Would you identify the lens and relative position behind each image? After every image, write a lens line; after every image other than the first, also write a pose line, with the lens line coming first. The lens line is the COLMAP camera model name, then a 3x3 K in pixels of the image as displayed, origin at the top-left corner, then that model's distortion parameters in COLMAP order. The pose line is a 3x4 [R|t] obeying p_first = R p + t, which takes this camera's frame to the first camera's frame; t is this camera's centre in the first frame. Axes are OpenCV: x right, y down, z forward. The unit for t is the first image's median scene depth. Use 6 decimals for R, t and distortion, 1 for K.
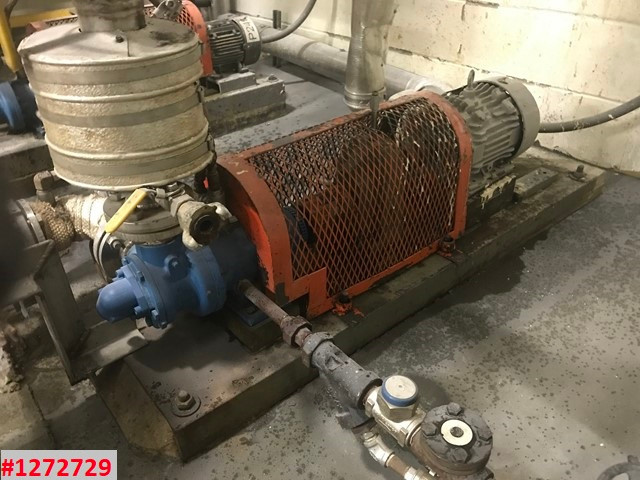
lens RADIAL K [[520.9, 0, 318.9], [0, 520.9, 236.1], [0, 0, 1]] dist [0.024946, -0.018077]
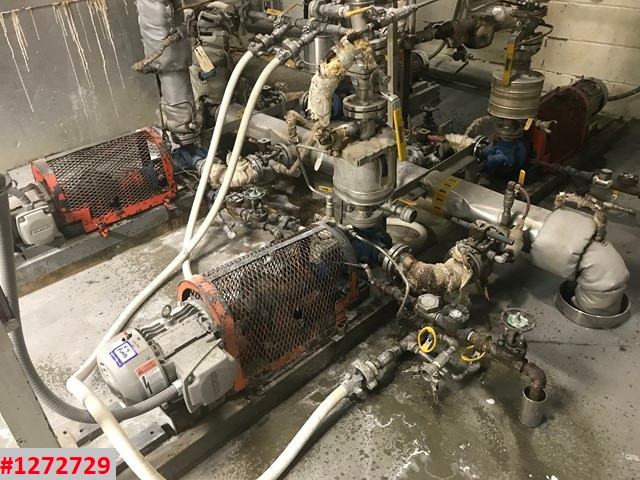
lens RADIAL K [[520.9, 0, 318.9], [0, 520.9, 236.1], [0, 0, 1]] dist [0.024946, -0.018077]
pose [[0.995212, -0.074620, 0.063121, -1.368715], [0.074788, 0.997199, -0.000301, 0.398180], [-0.062922, 0.005020, 0.998006, -1.605013]]
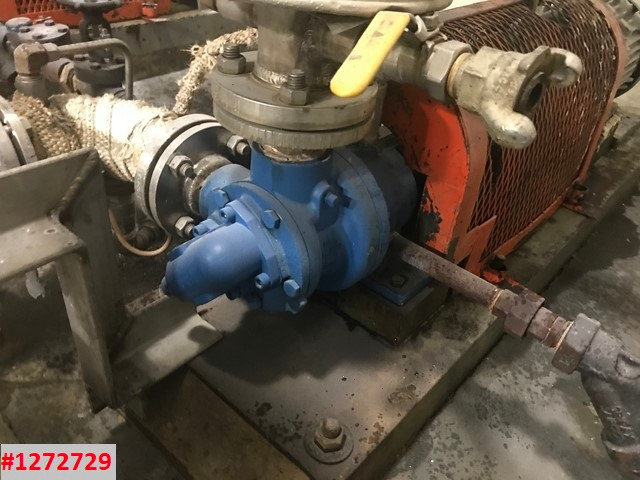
lens RADIAL K [[520.9, 0, 318.9], [0, 520.9, 236.1], [0, 0, 1]] dist [0.024946, -0.018077]
pose [[0.981737, 0.003428, 0.190211, -0.332642], [-0.012052, 0.998950, 0.044196, 0.058314], [-0.189860, -0.045681, 0.980748, 0.383522]]
